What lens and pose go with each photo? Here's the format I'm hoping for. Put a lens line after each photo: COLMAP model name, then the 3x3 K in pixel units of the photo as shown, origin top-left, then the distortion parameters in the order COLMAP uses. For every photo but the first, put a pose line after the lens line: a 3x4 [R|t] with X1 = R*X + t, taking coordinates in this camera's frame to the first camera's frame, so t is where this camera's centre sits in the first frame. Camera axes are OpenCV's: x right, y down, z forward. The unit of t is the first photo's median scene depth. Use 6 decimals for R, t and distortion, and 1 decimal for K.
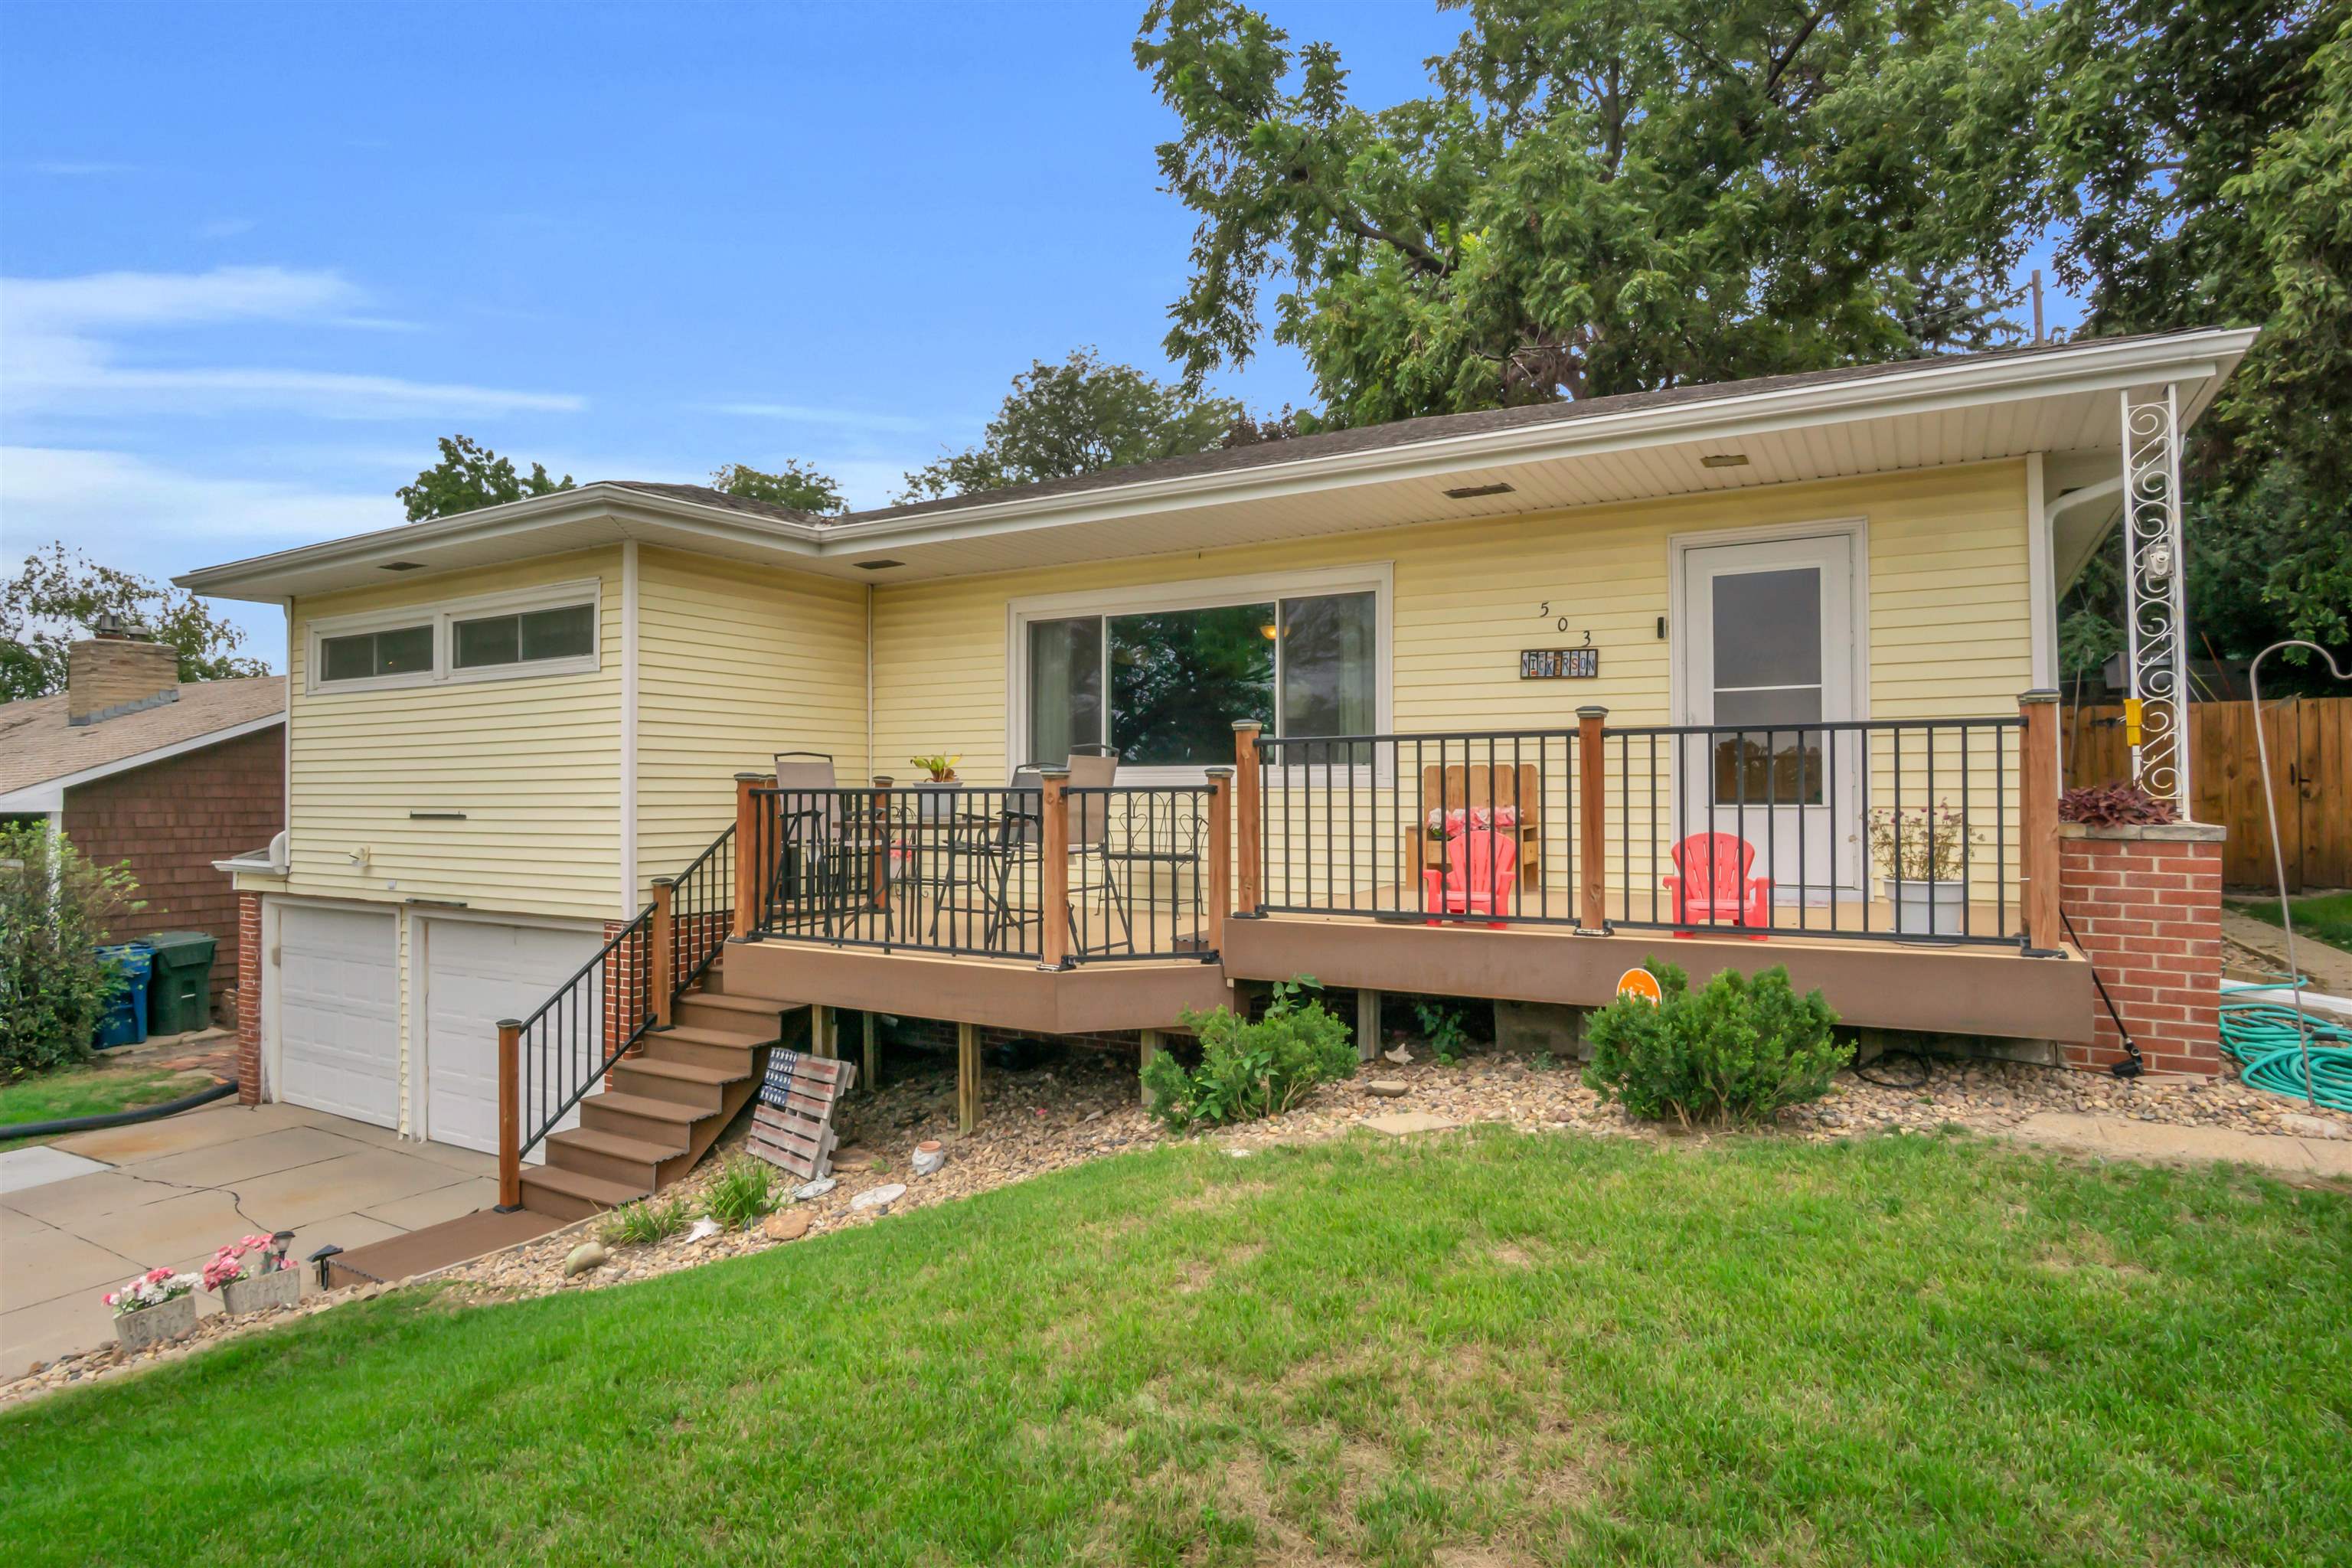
lens RADIAL K [[1276.6, 0, 1176.9], [0, 1276.6, 782.2], [0, 0, 1]] dist [-0.025986, 0.005453]
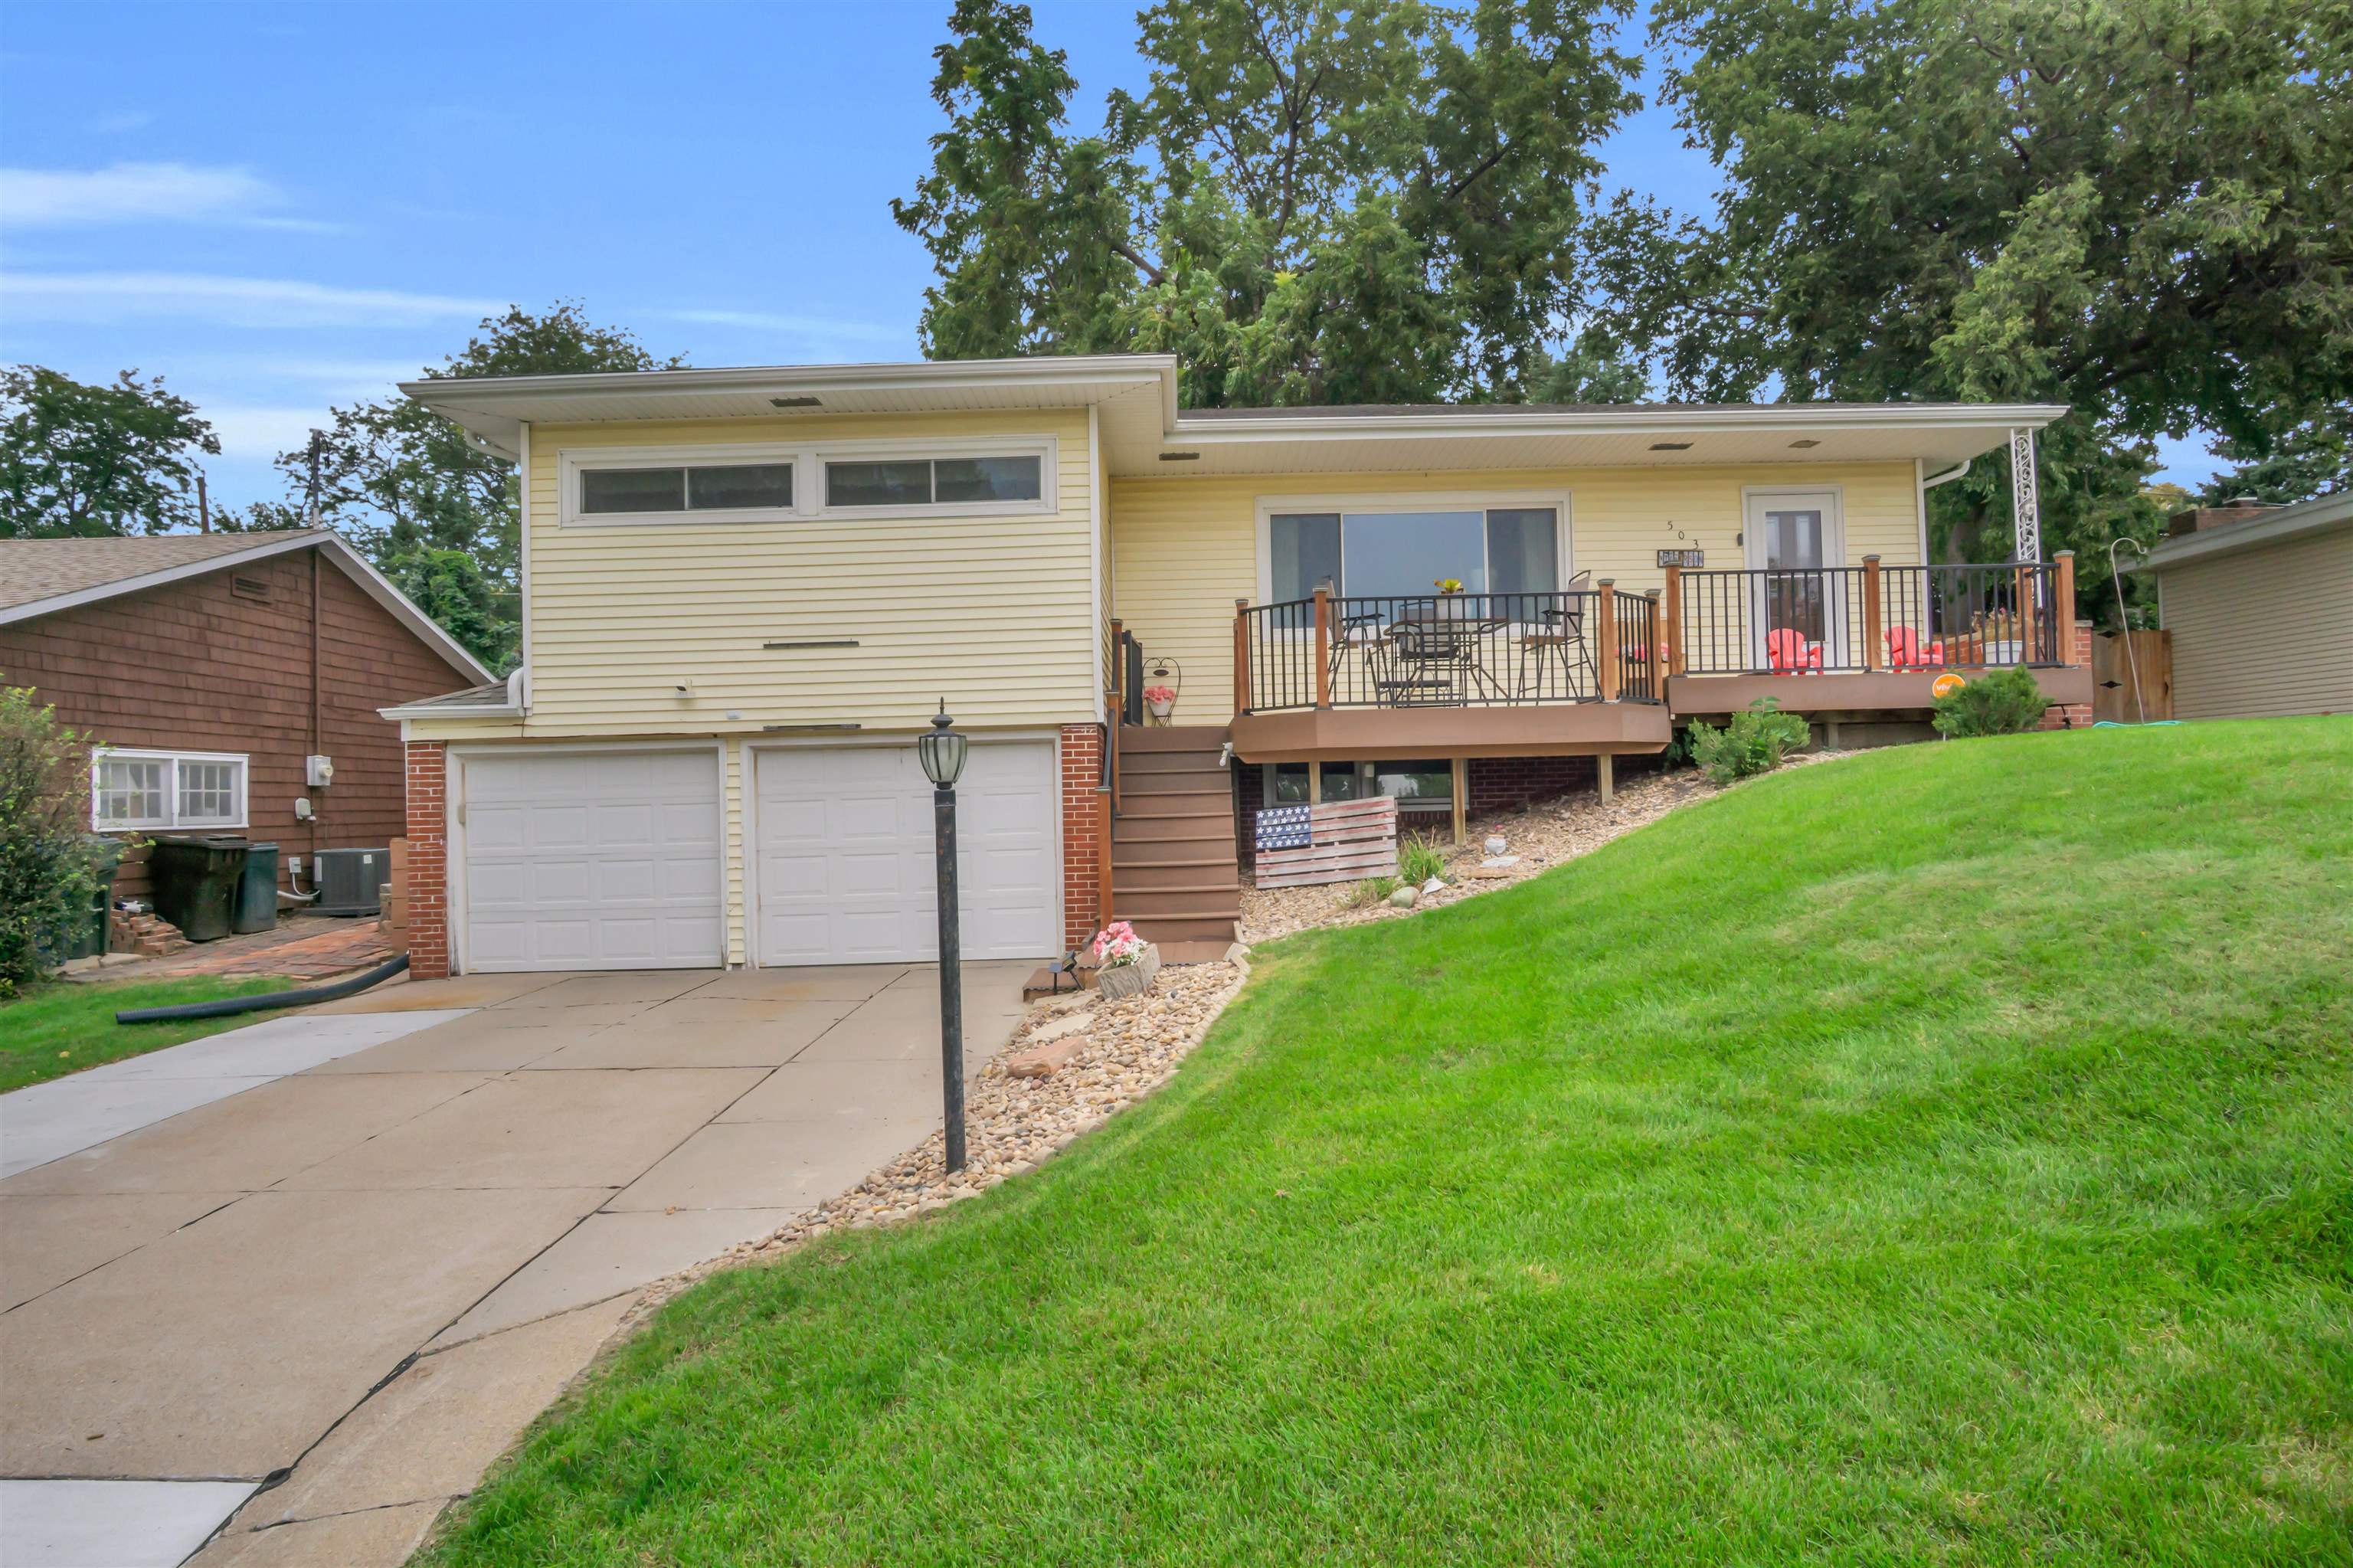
lens RADIAL K [[1277.2, 0, 1162.7], [0, 1277.2, 787.3], [0, 0, 1]] dist [-0.025986, 0.005453]
pose [[0.862491, -0.011335, 0.505945, -0.837037], [0.017729, 0.999812, -0.007824, 0.152878], [-0.505762, 0.015717, 0.862530, -0.056391]]
